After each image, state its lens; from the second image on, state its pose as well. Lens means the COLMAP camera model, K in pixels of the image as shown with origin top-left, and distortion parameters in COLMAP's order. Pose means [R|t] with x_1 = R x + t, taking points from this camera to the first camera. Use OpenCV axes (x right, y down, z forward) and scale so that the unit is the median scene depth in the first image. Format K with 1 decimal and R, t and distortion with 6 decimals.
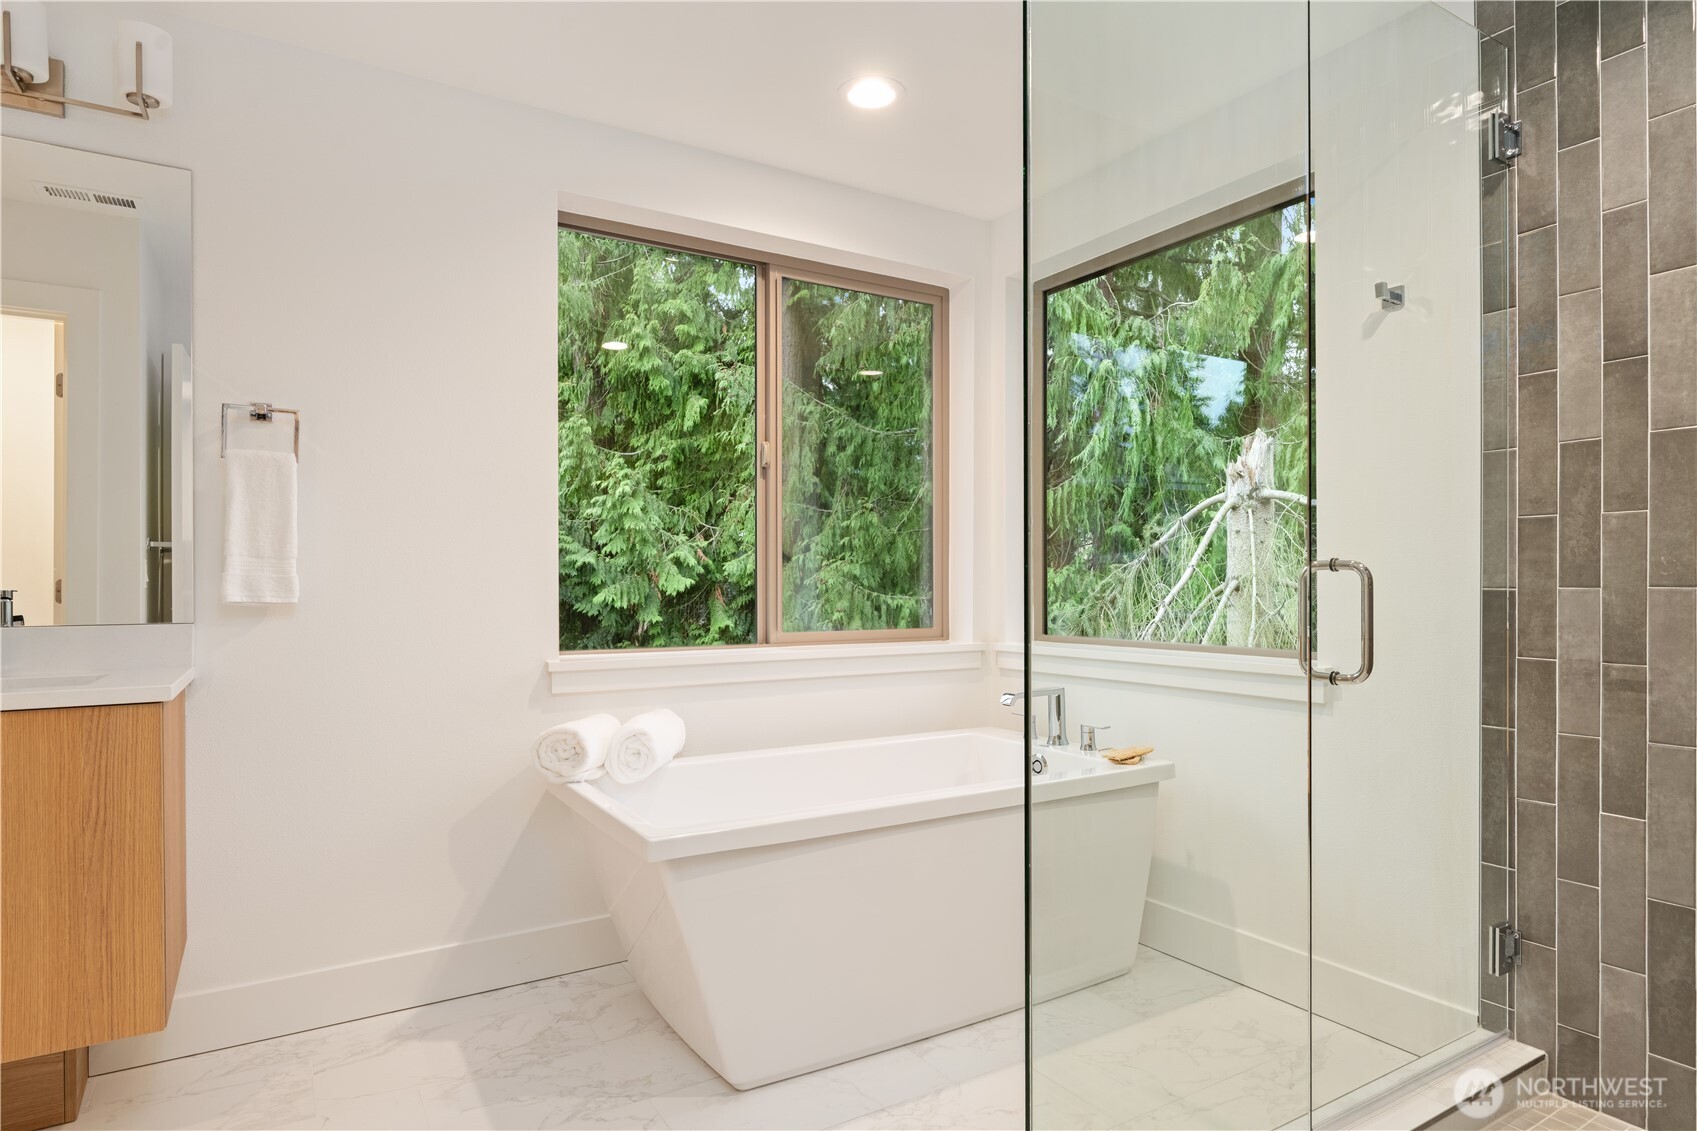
lens RADIAL K [[948.1, 0, 856.9], [0, 948.1, 575.3], [0, 0, 1]] dist [-0.023186, 0.000842]
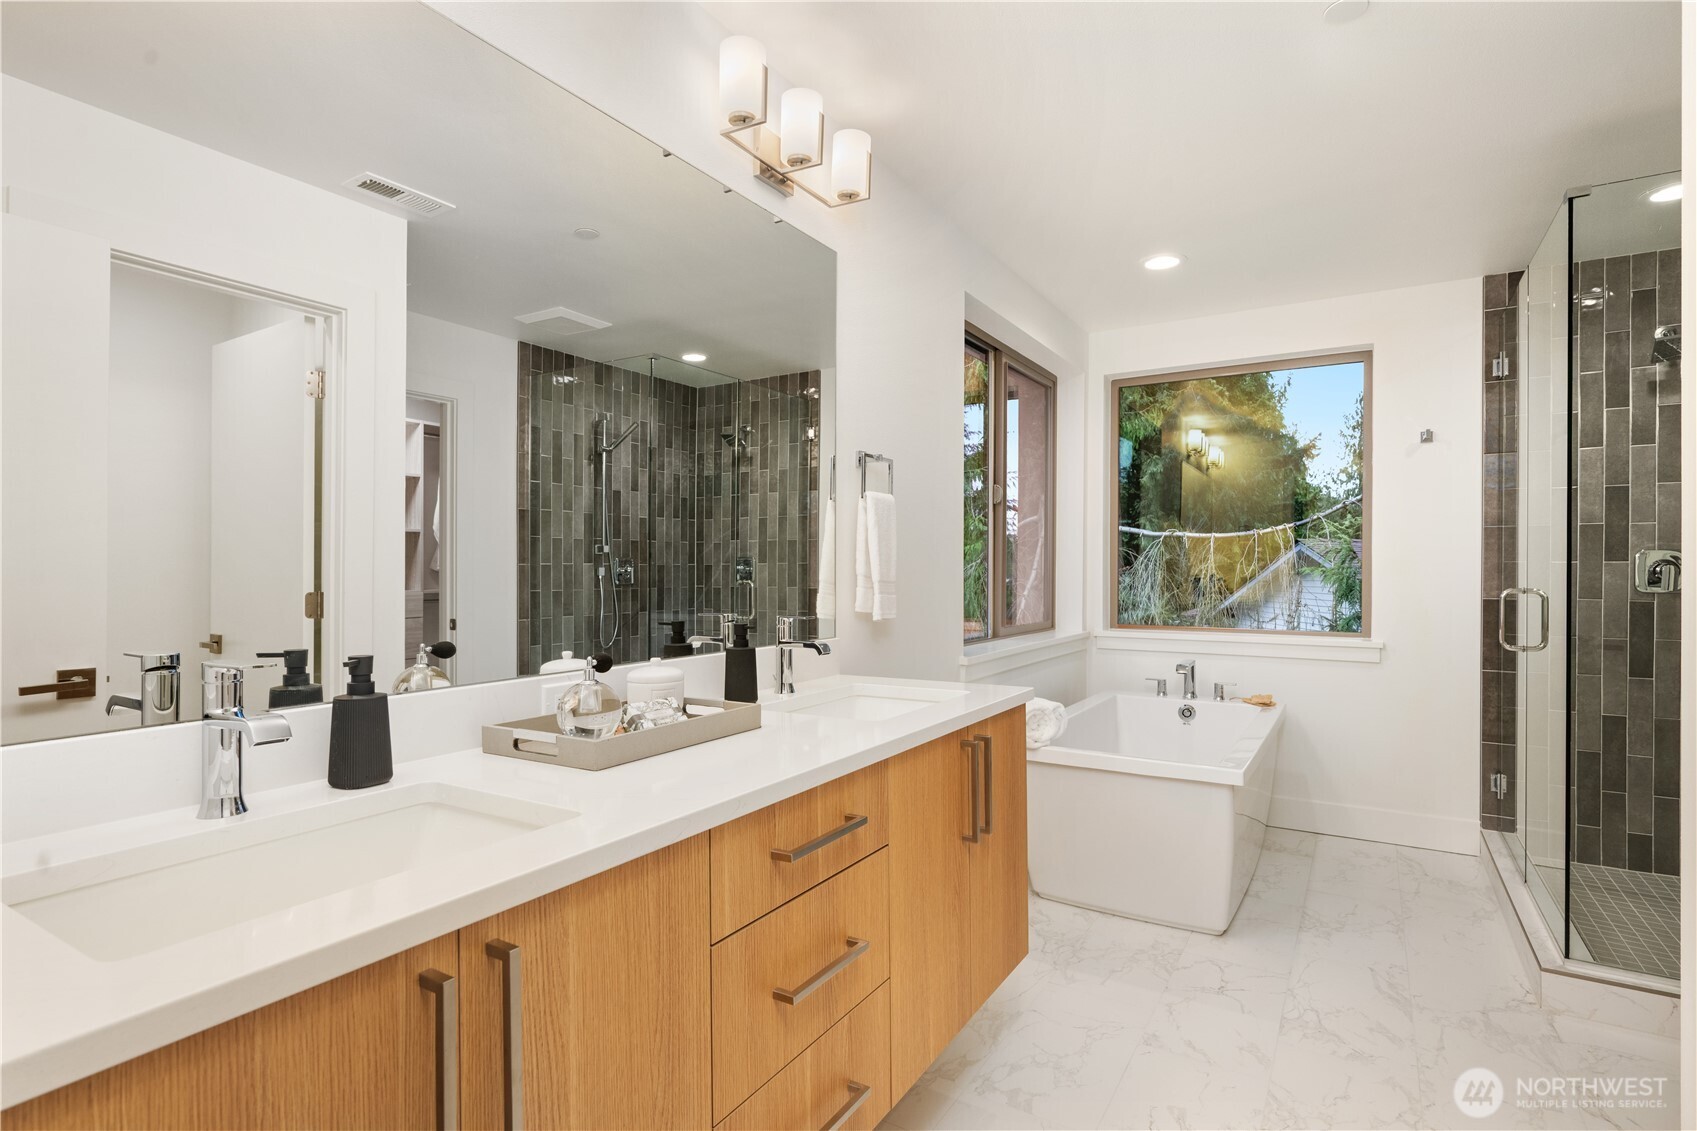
lens RADIAL K [[835.1, 0, 841.4], [0, 835.1, 563.0], [0, 0, 1]] dist [-0.003714, -0.000162]
pose [[0.893441, 0.006561, 0.449132, -1.509566], [-0.007240, 0.999974, -0.000206, -0.056629], [-0.449121, -0.003067, 0.893465, 0.086652]]
